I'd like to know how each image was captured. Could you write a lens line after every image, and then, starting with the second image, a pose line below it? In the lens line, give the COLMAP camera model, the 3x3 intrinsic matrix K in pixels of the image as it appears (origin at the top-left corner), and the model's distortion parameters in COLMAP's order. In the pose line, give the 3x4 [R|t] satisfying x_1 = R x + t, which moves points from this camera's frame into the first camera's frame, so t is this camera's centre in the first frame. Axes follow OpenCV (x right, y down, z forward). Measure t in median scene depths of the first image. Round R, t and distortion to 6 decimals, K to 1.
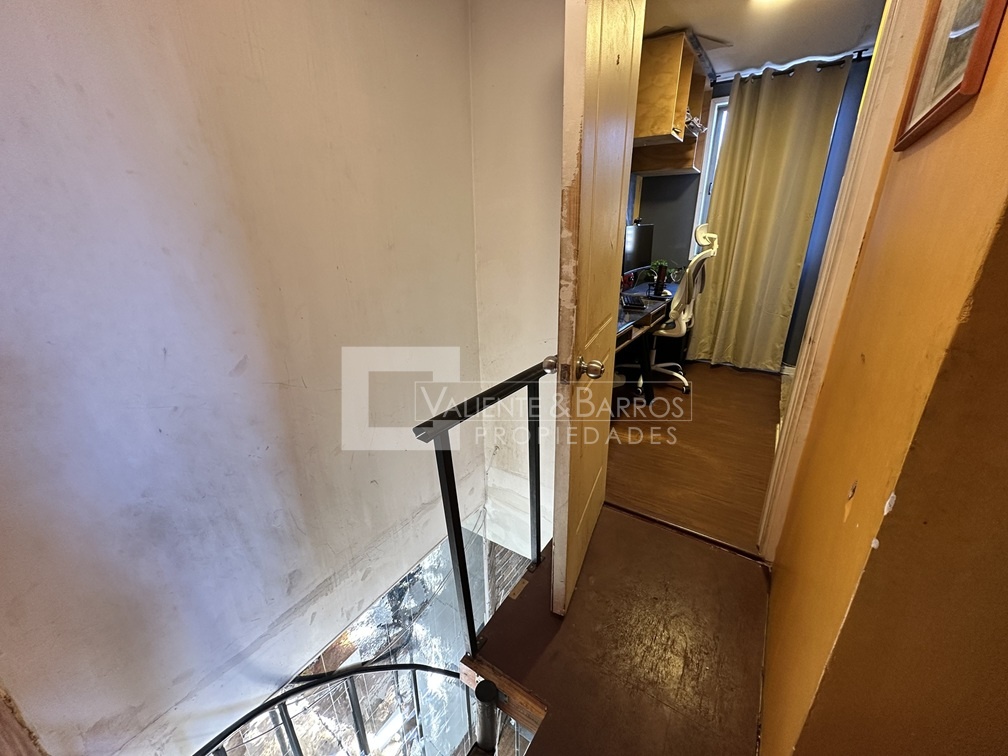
lens RADIAL K [[402.3, 0, 504.6], [0, 402.3, 378.0], [0, 0, 1]] dist [-0.000812, -0.000303]
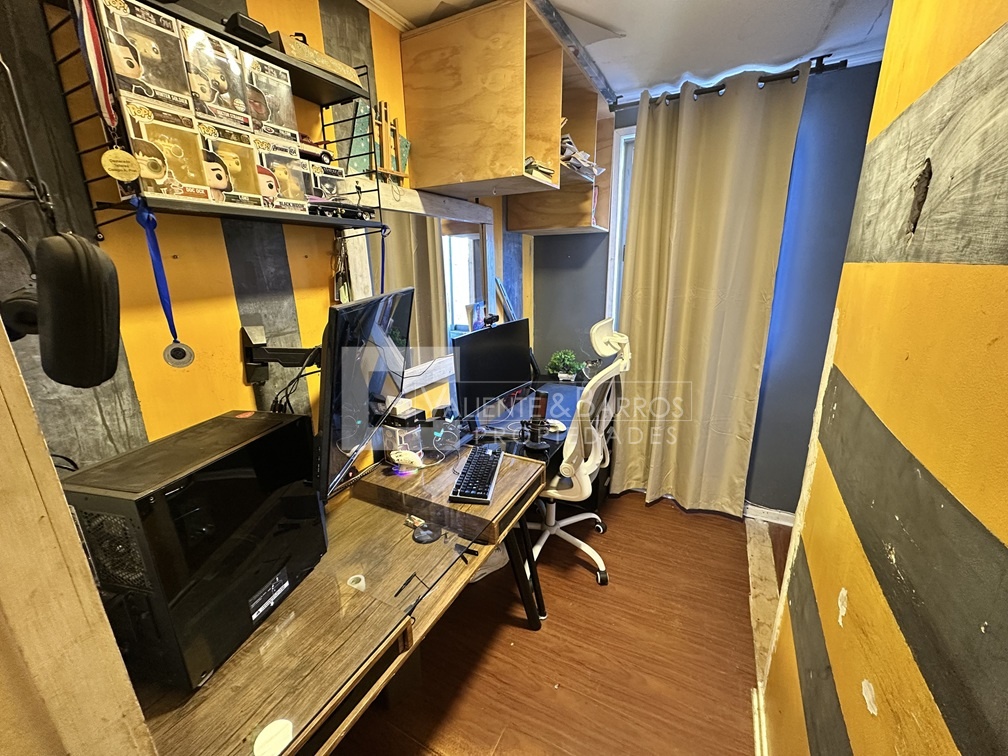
lens RADIAL K [[402.3, 0, 504.6], [0, 402.3, 378.0], [0, 0, 1]] dist [-0.000812, -0.000303]
pose [[0.995620, -0.033143, 0.087425, 0.275931], [0.040598, 0.995559, -0.084931, -0.238923], [-0.084222, 0.088108, 0.992544, 0.402398]]
